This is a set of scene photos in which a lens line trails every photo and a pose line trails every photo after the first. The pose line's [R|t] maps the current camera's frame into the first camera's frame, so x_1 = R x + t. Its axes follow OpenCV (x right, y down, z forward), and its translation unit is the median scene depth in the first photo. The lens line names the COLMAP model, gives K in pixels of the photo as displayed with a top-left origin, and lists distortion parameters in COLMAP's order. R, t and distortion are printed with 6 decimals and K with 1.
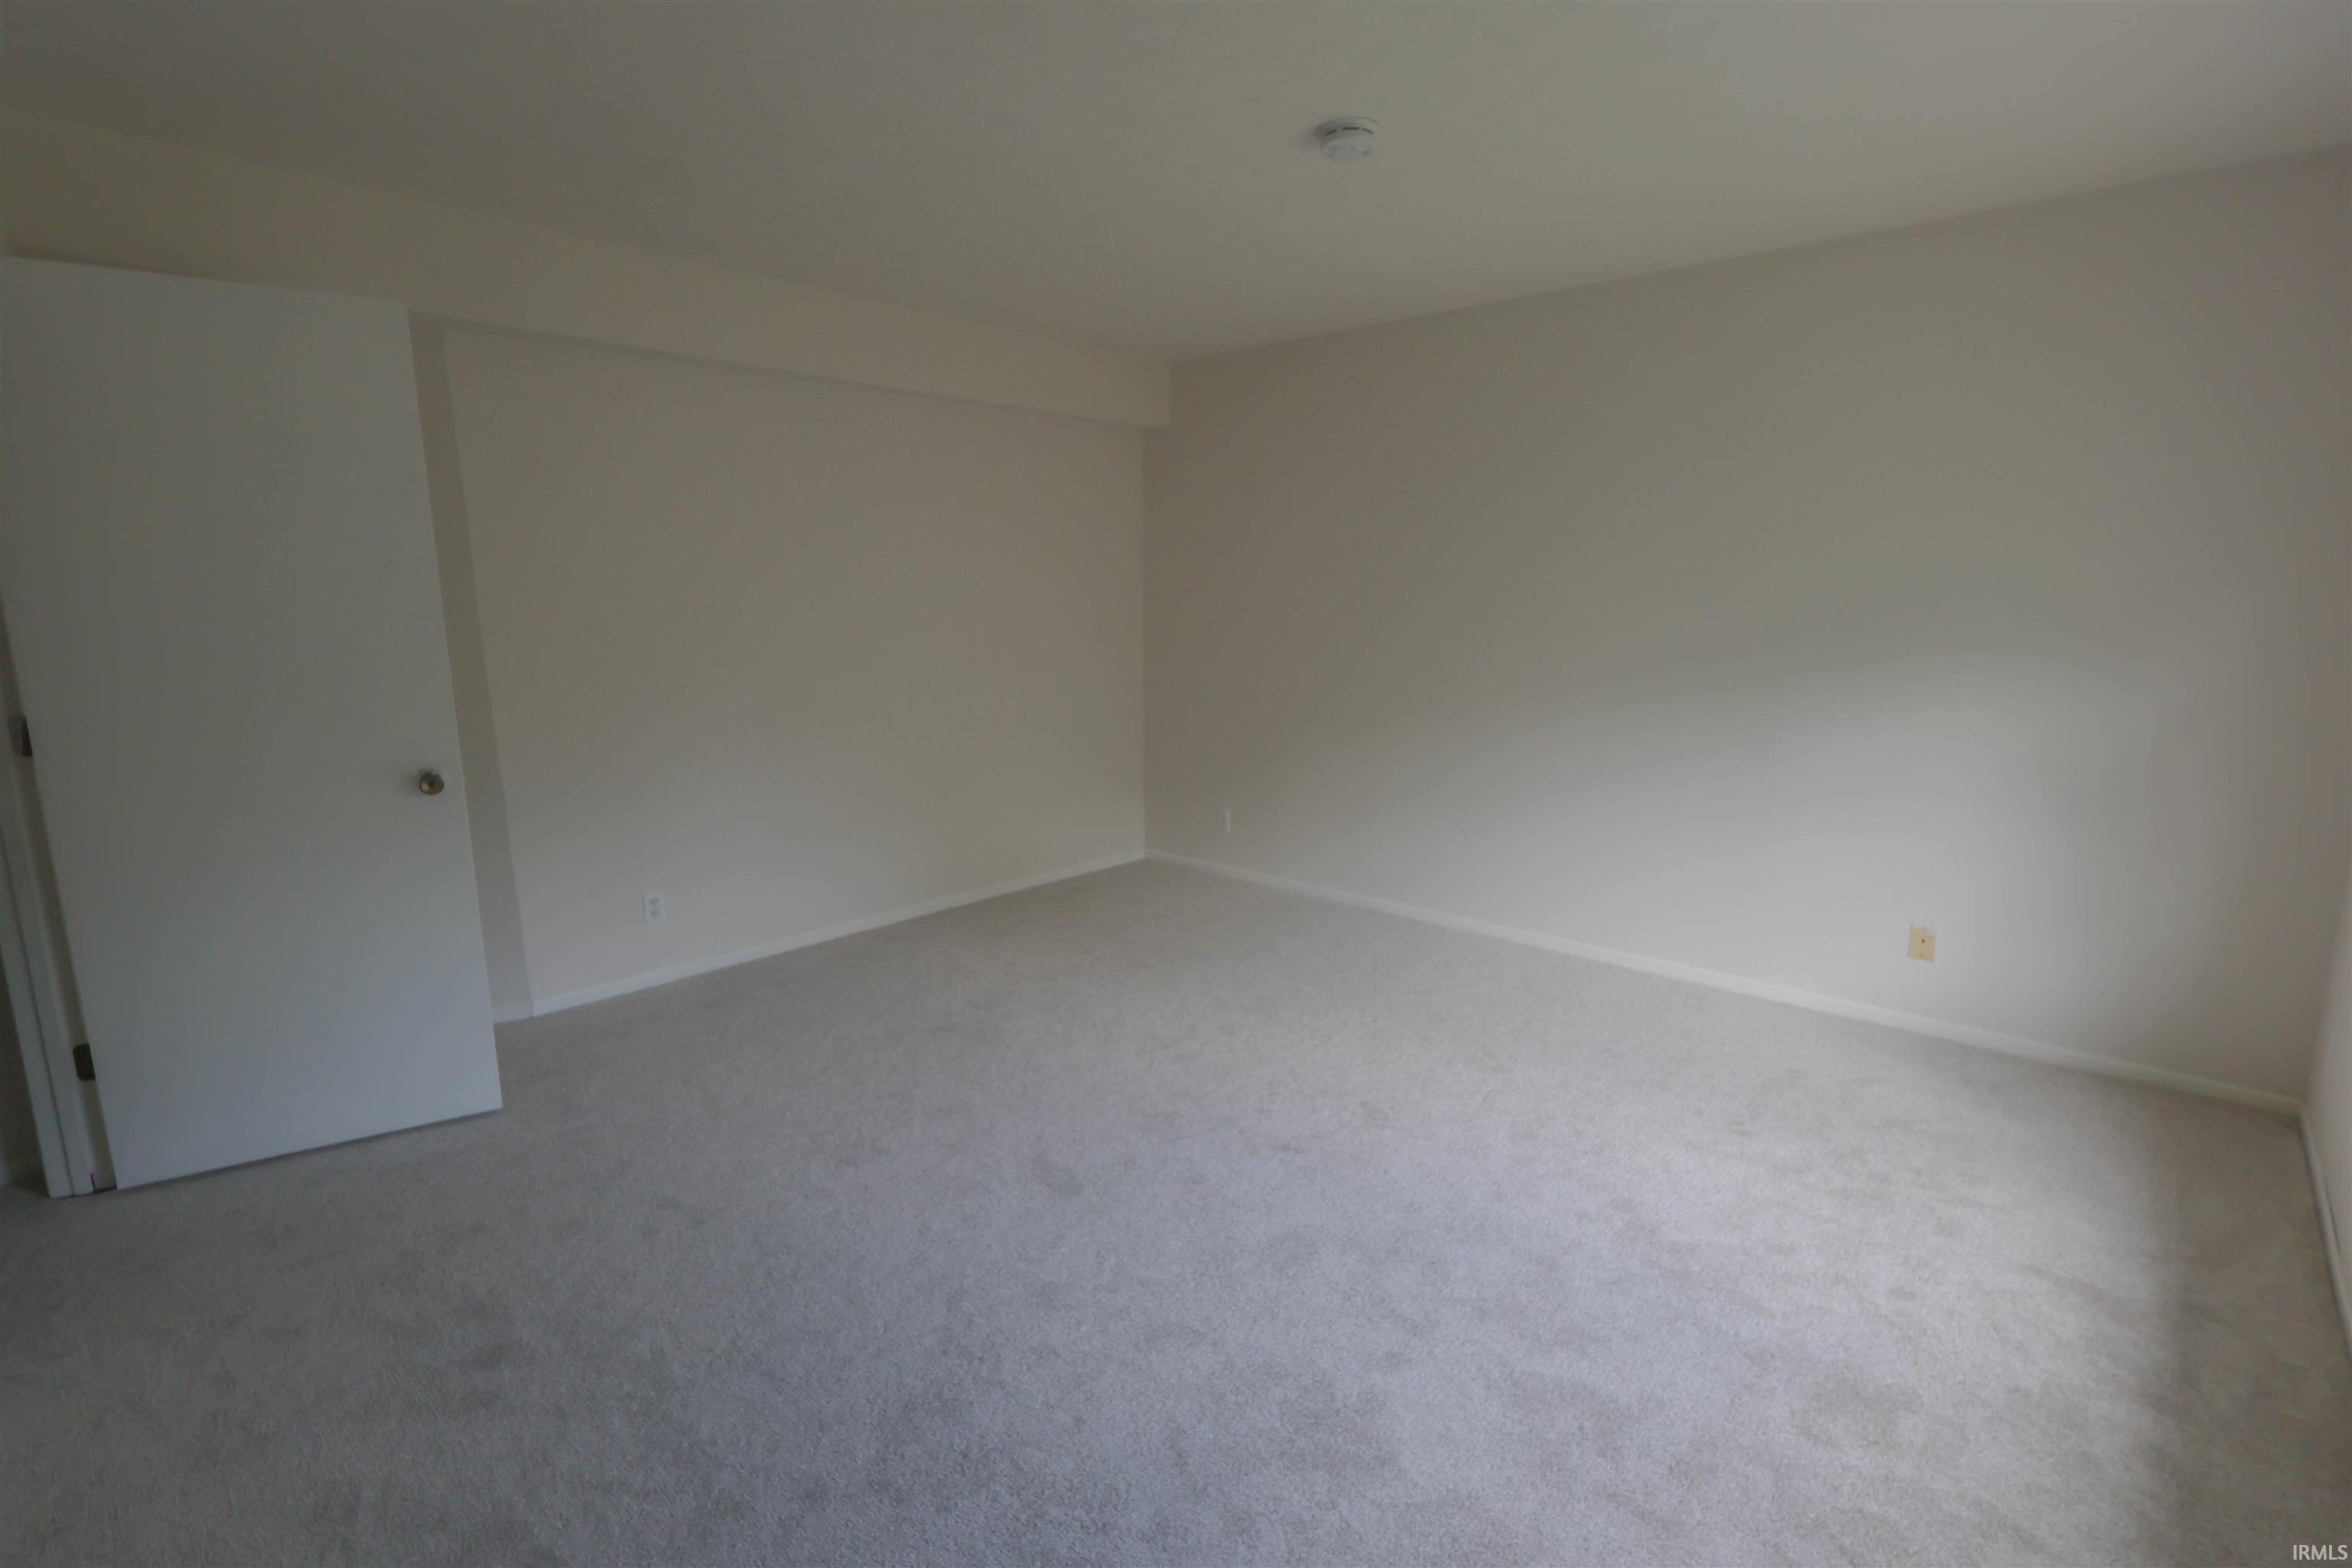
lens RADIAL K [[1087.9, 0, 1169.6], [0, 1087.9, 778.3], [0, 0, 1]] dist [-0.002416, 0.000223]
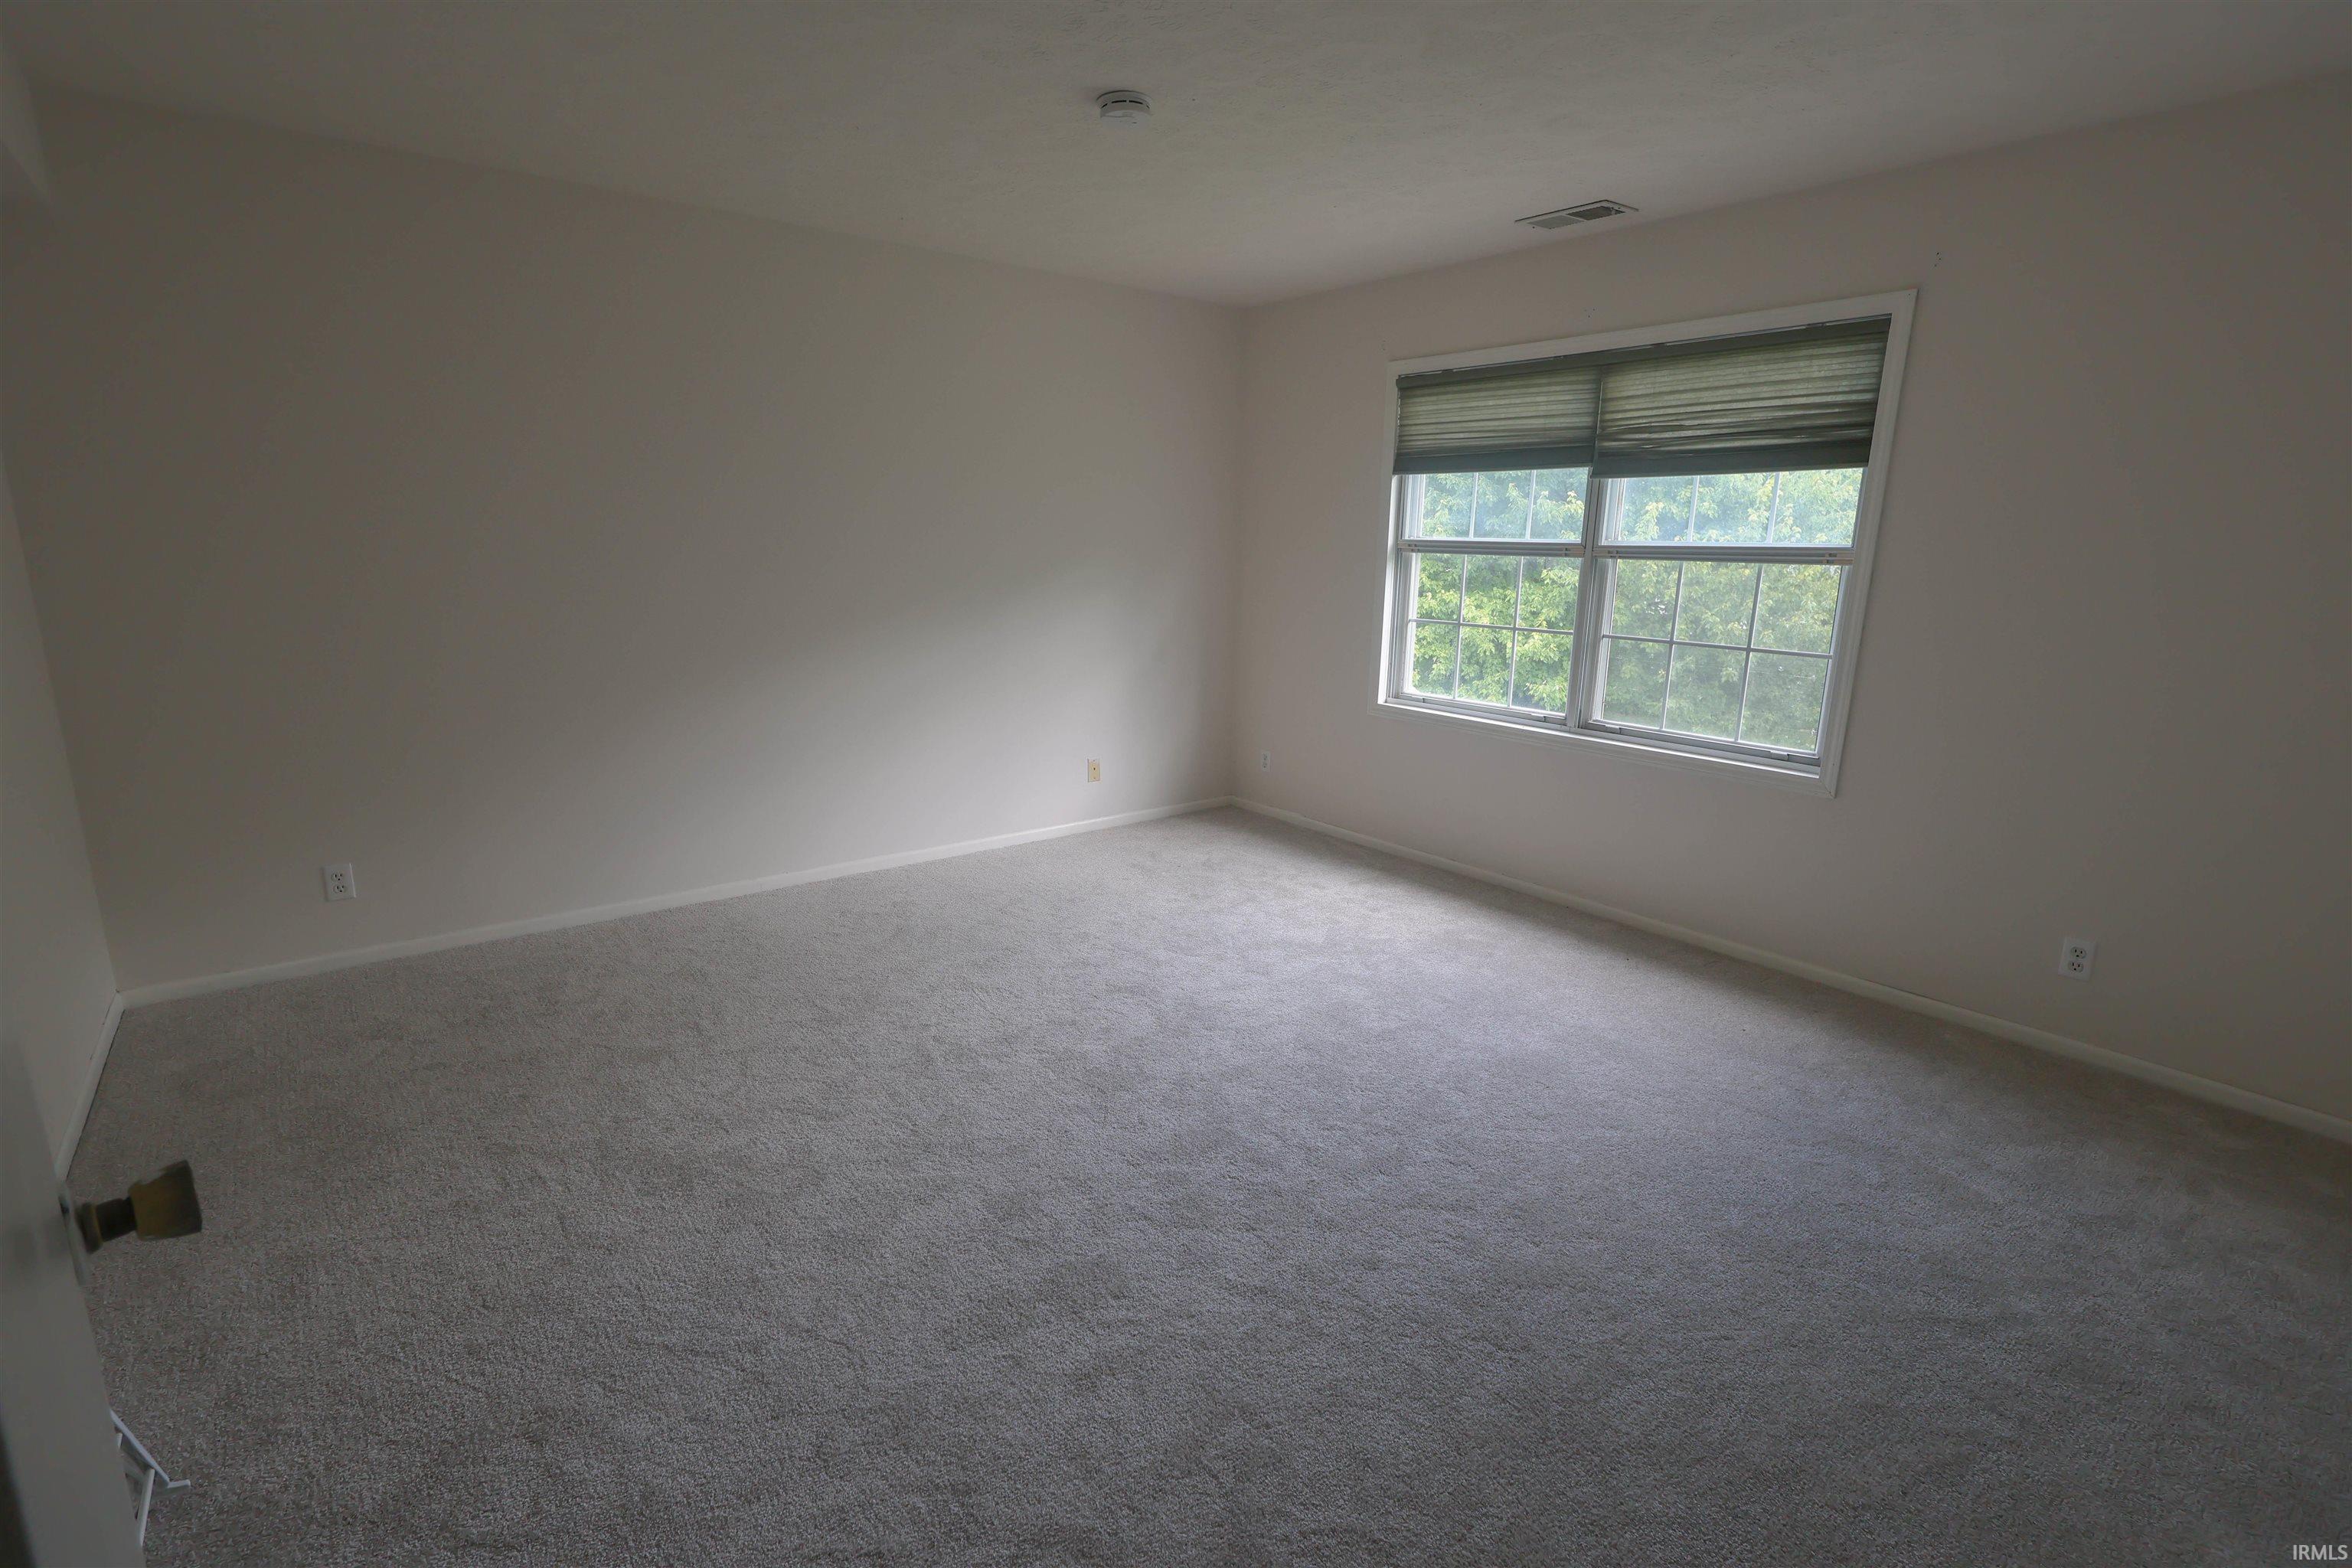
lens RADIAL K [[1087.9, 0, 1169.6], [0, 1087.9, 778.3], [0, 0, 1]] dist [-0.002416, 0.000223]
pose [[0.165389, -0.212143, 0.963142, -1.084638], [0.155785, 0.969950, 0.186891, -0.149588], [-0.973847, 0.119133, 0.193468, 0.881697]]
